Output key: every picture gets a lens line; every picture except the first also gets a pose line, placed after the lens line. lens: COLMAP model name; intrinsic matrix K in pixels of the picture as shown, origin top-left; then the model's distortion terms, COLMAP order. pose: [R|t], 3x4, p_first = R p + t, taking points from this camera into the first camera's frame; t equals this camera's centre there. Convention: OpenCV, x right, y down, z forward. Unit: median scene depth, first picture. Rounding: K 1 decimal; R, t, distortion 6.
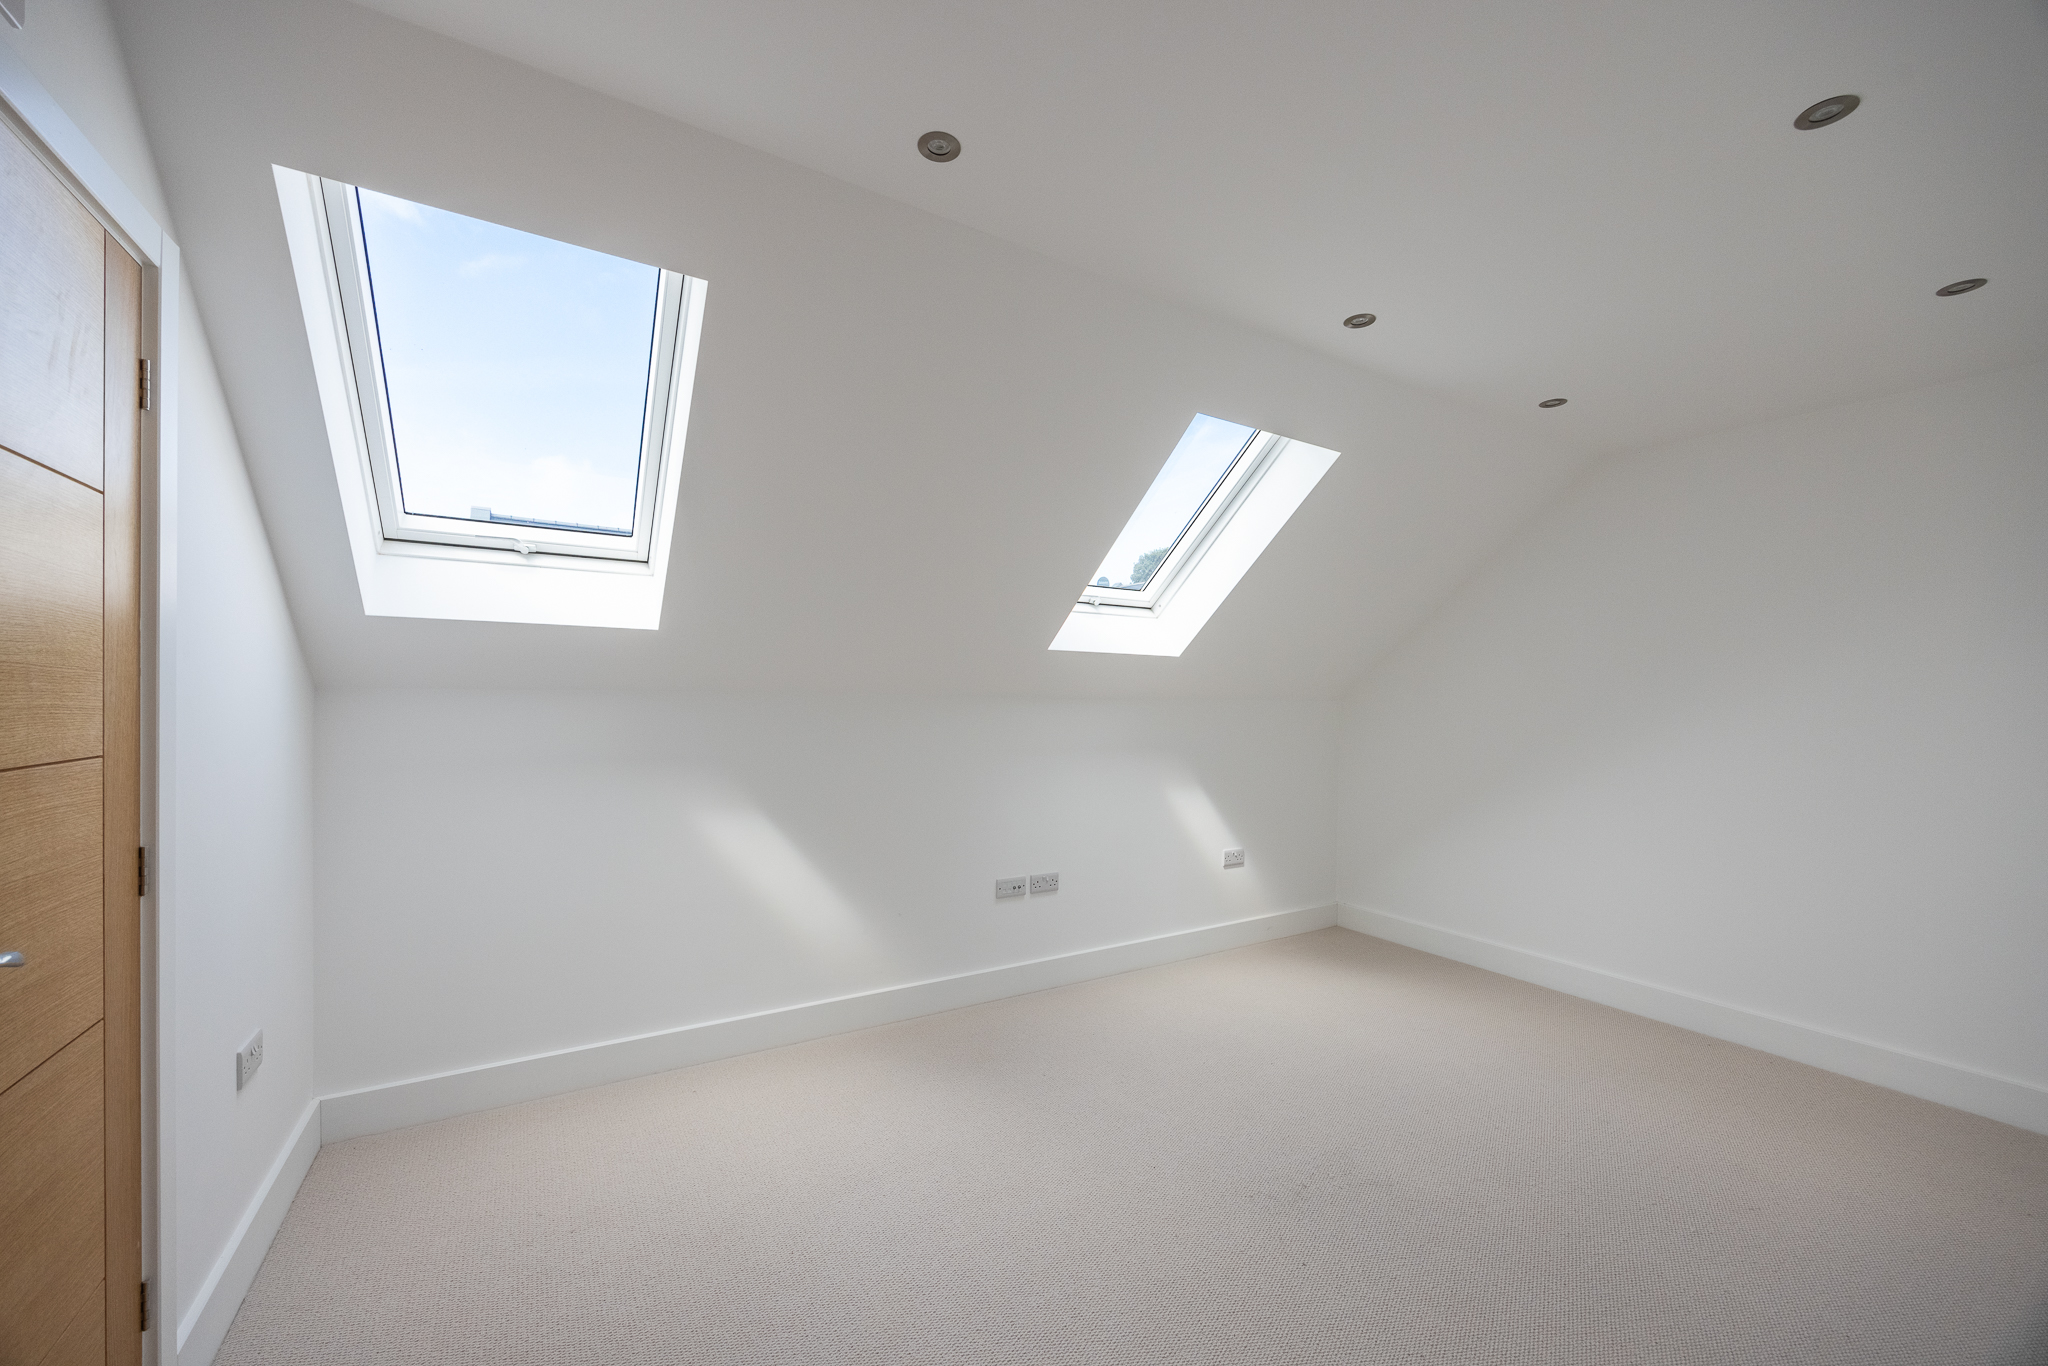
lens RADIAL K [[826.1, 0, 1019.0], [0, 826.1, 690.4], [0, 0, 1]] dist [0.001060, -0.000078]
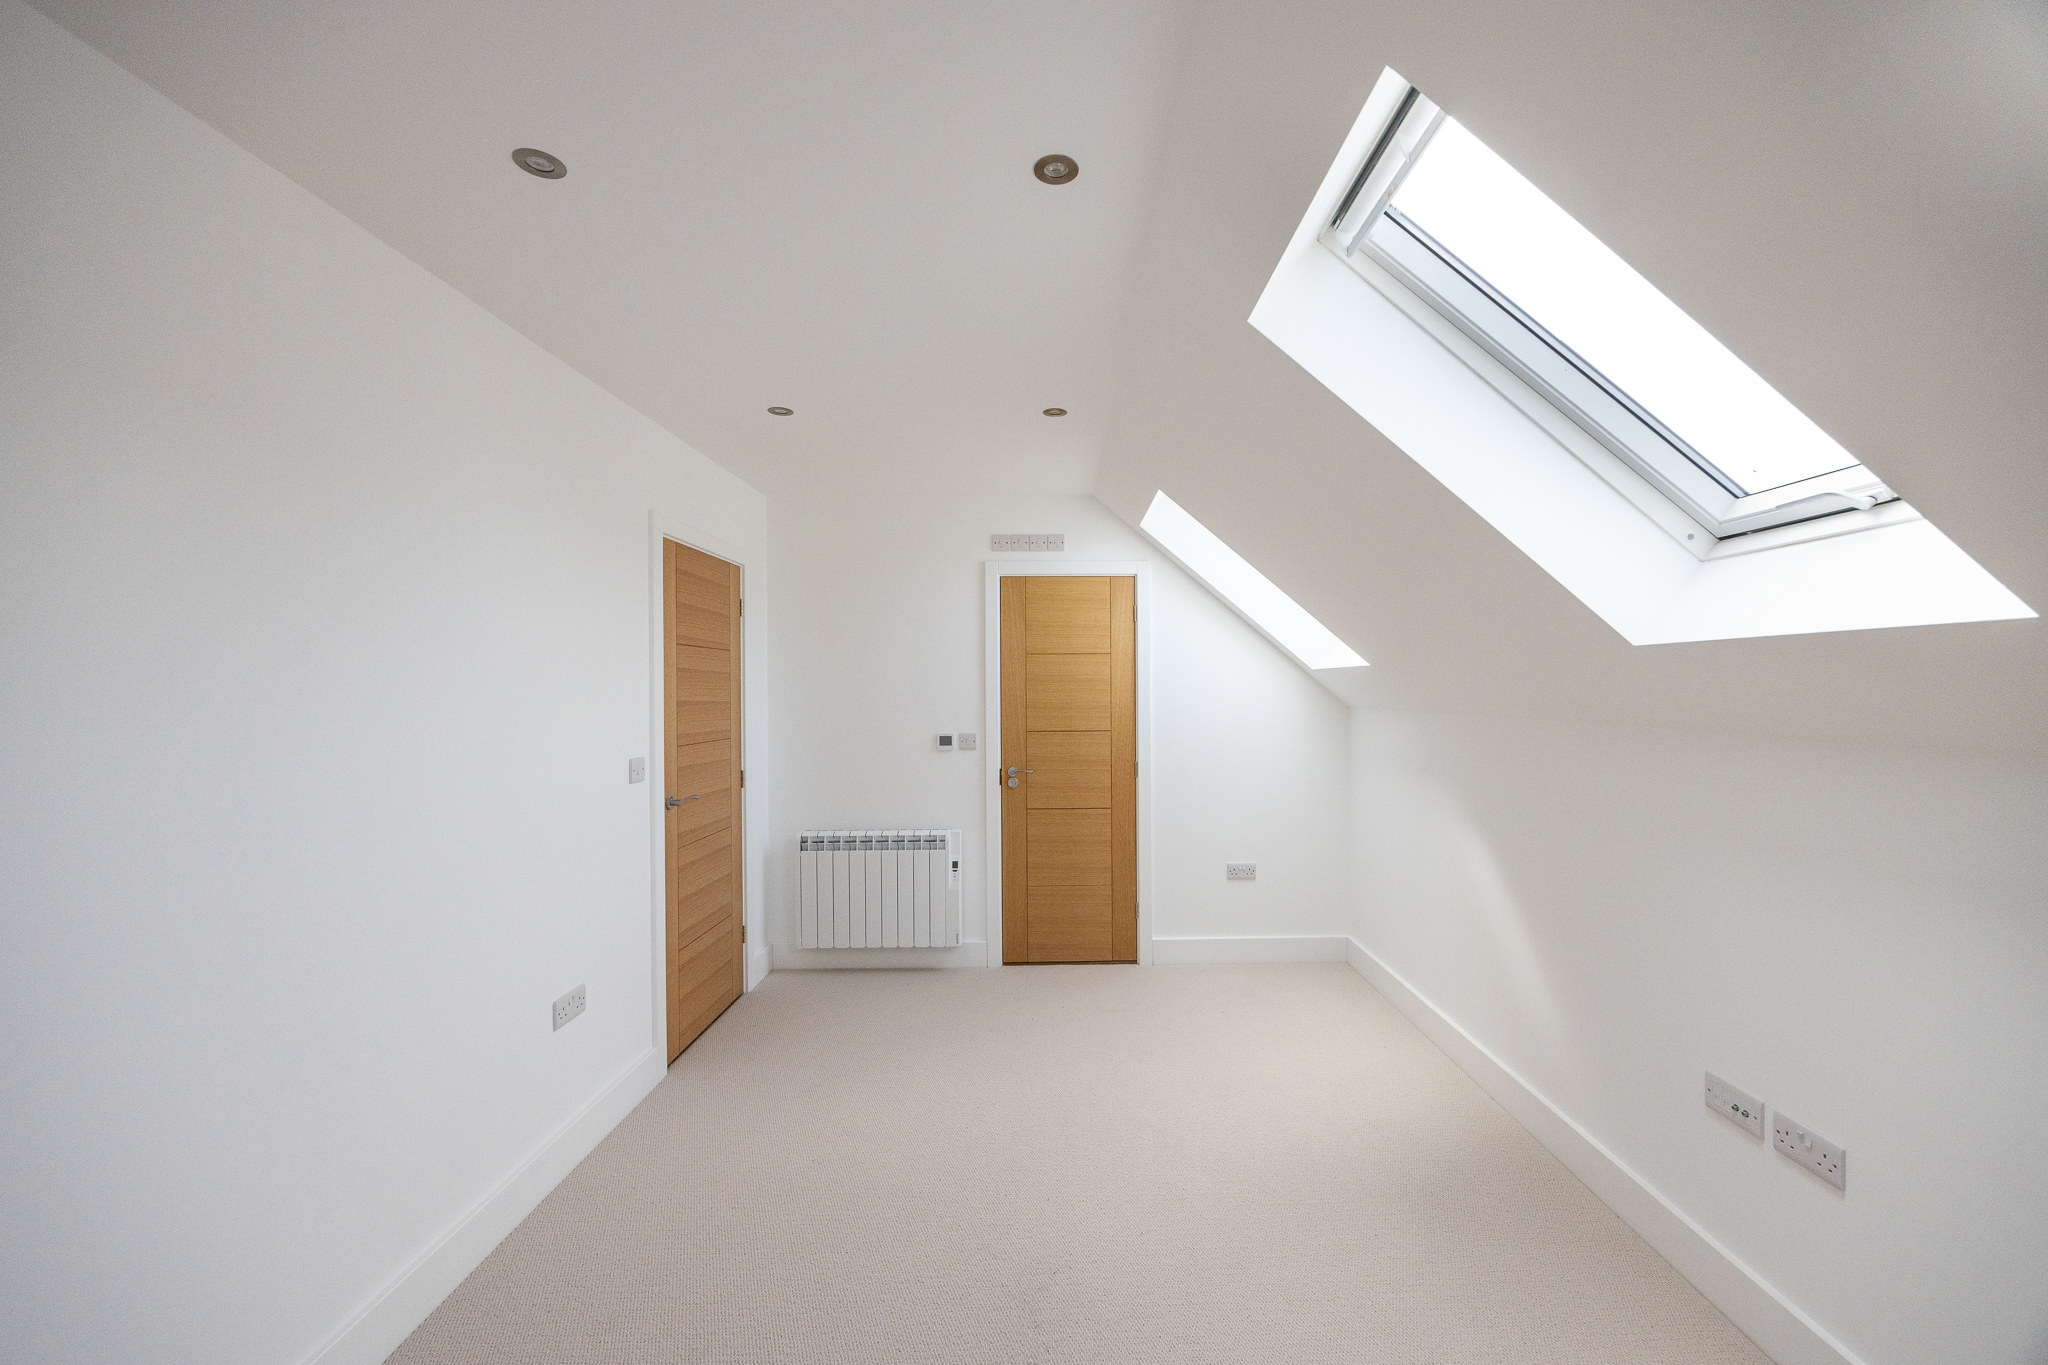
lens RADIAL K [[826.1, 0, 1019.0], [0, 826.1, 689.9], [0, 0, 1]] dist [0.001060, -0.000078]
pose [[-0.565816, -0.026307, -0.824112, 0.669158], [-0.027904, 0.999529, -0.012749, -0.002458], [0.824059, 0.015782, -0.566284, 0.907729]]
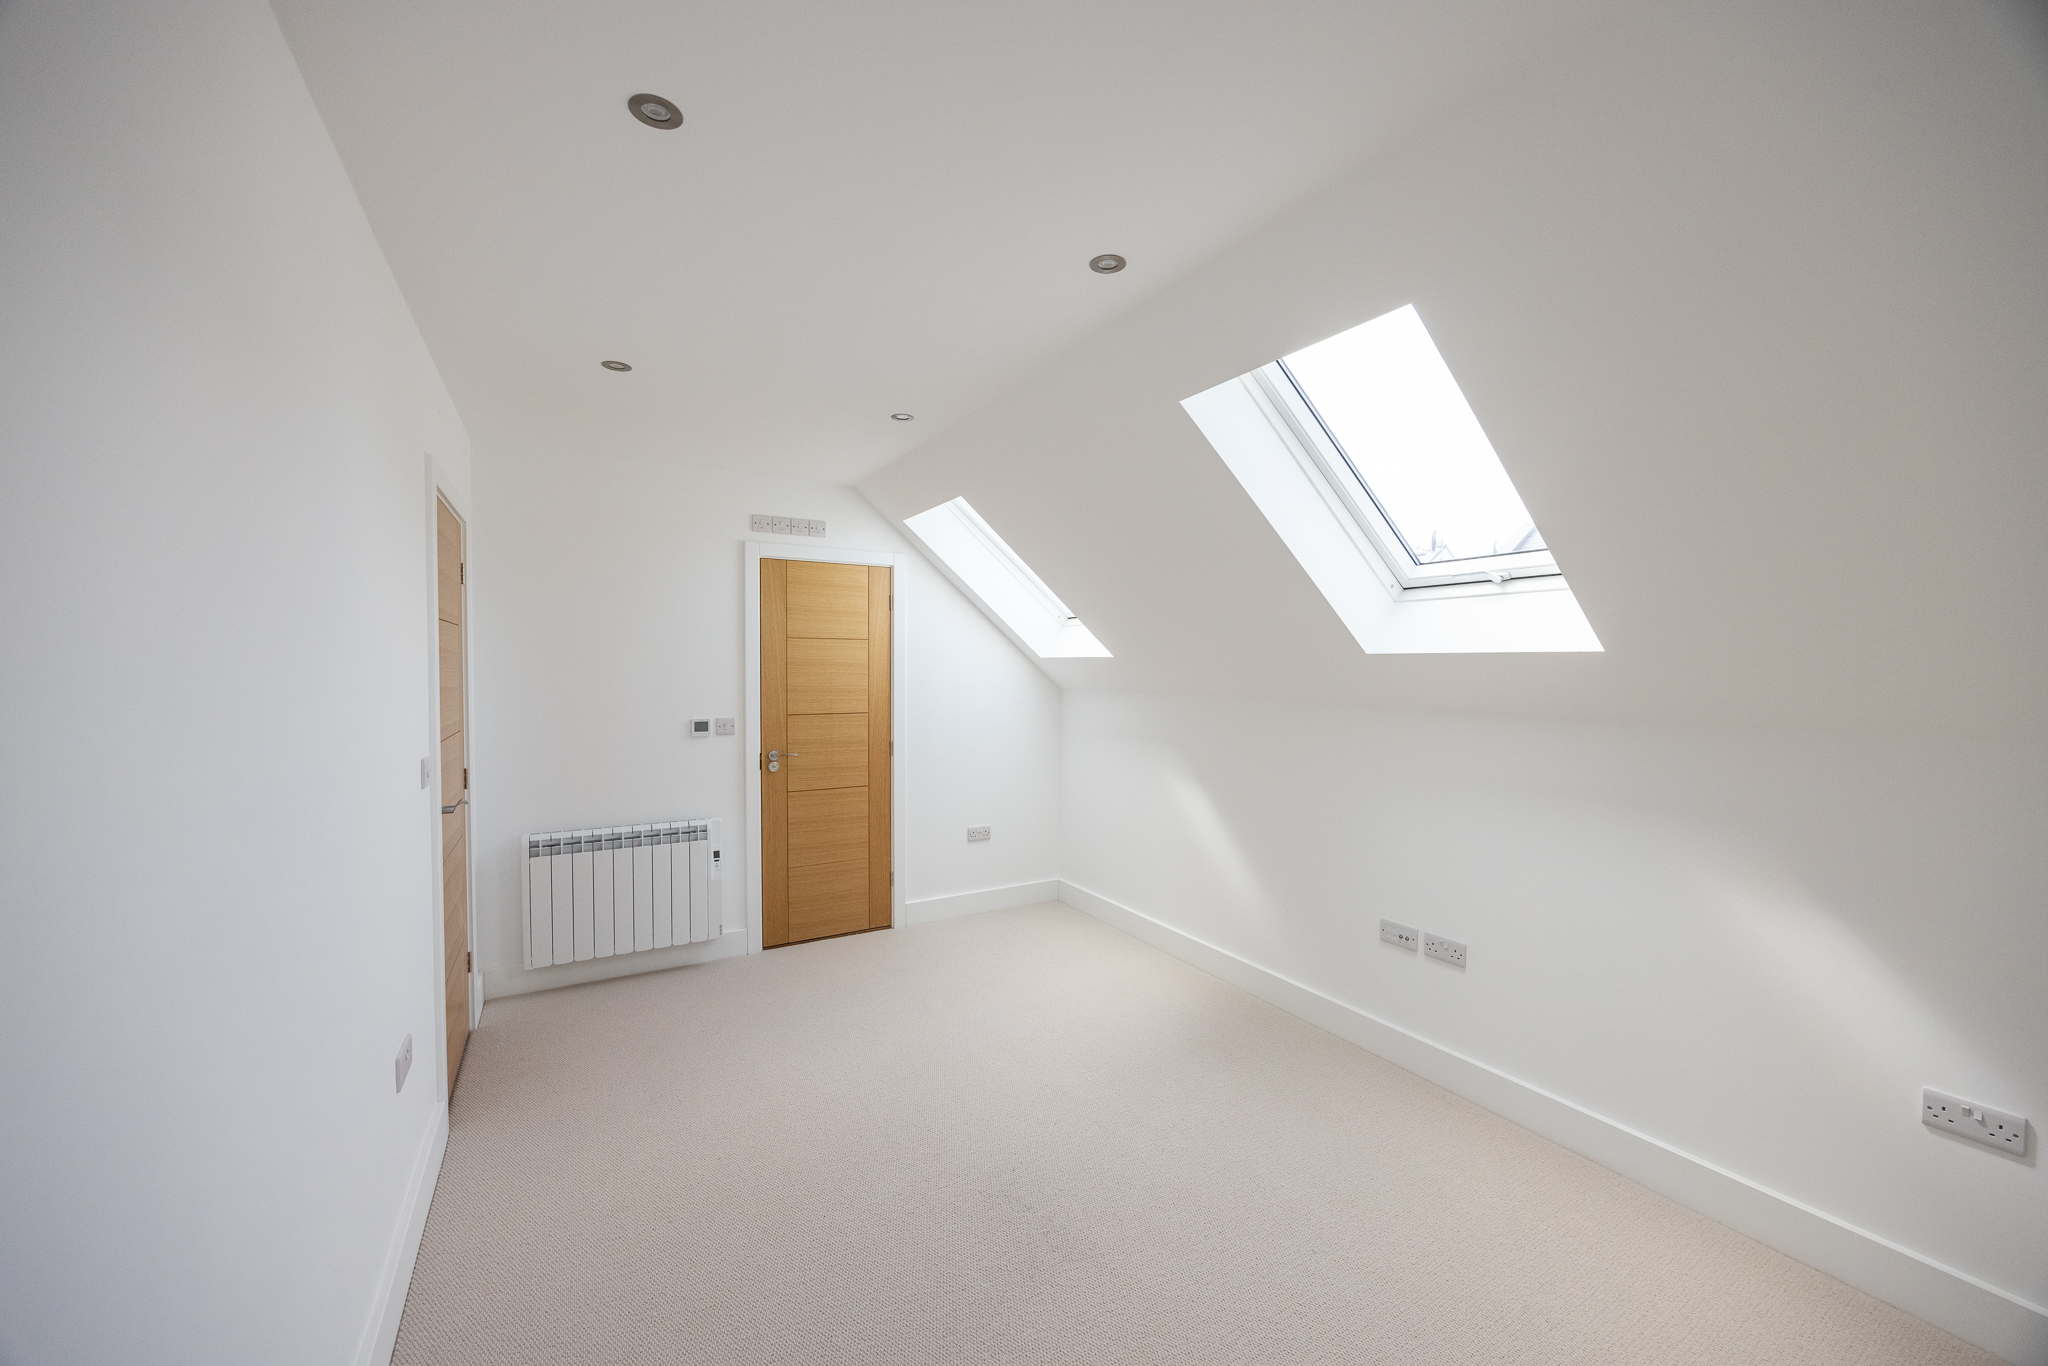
lens RADIAL K [[826.1, 0, 1019.0], [0, 826.1, 690.4], [0, 0, 1]] dist [0.001060, -0.000078]
pose [[-0.067295, -0.001468, -0.997732, 0.852034], [-0.026459, 0.999650, 0.000314, -0.002712], [0.997382, 0.026420, -0.067311, 0.651976]]
